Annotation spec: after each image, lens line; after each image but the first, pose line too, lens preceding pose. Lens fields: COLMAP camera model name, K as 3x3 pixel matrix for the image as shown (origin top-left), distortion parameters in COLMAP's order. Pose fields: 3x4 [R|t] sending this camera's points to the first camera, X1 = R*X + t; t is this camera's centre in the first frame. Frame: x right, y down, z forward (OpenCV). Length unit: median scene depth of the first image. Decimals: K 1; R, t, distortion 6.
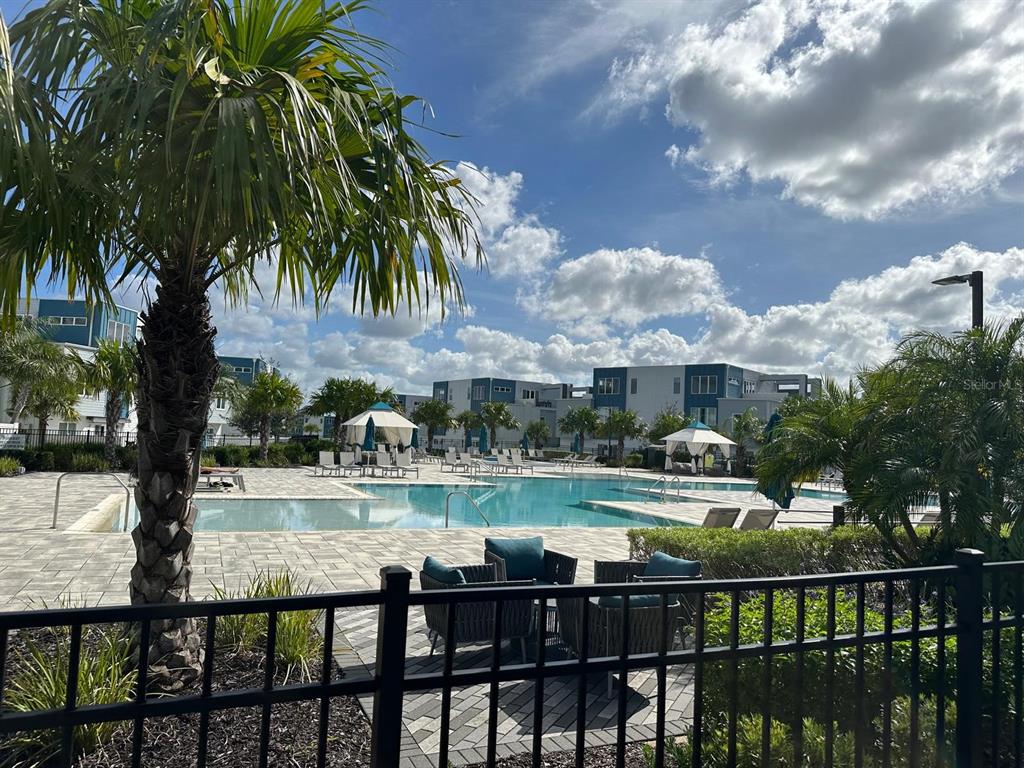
lens RADIAL K [[777.9, 0, 512.0], [0, 777.9, 384.0], [0, 0, 1]] dist [0.003467, -0.076841]
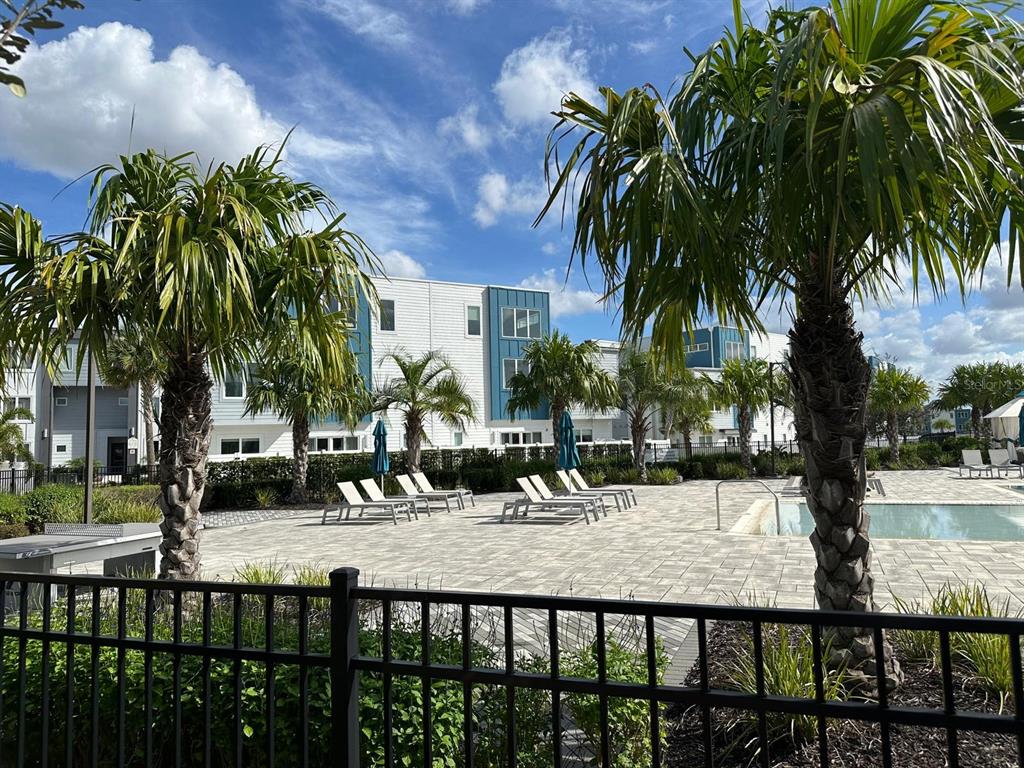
lens RADIAL K [[735.1, 0, 512.0], [0, 735.1, 384.0], [0, 0, 1]] dist [0.007137, -0.060566]
pose [[0.615289, -0.119669, -0.779166, 0.089284], [0.102697, 0.992155, -0.071284, 0.018522], [0.781584, -0.036158, 0.622752, 0.086573]]
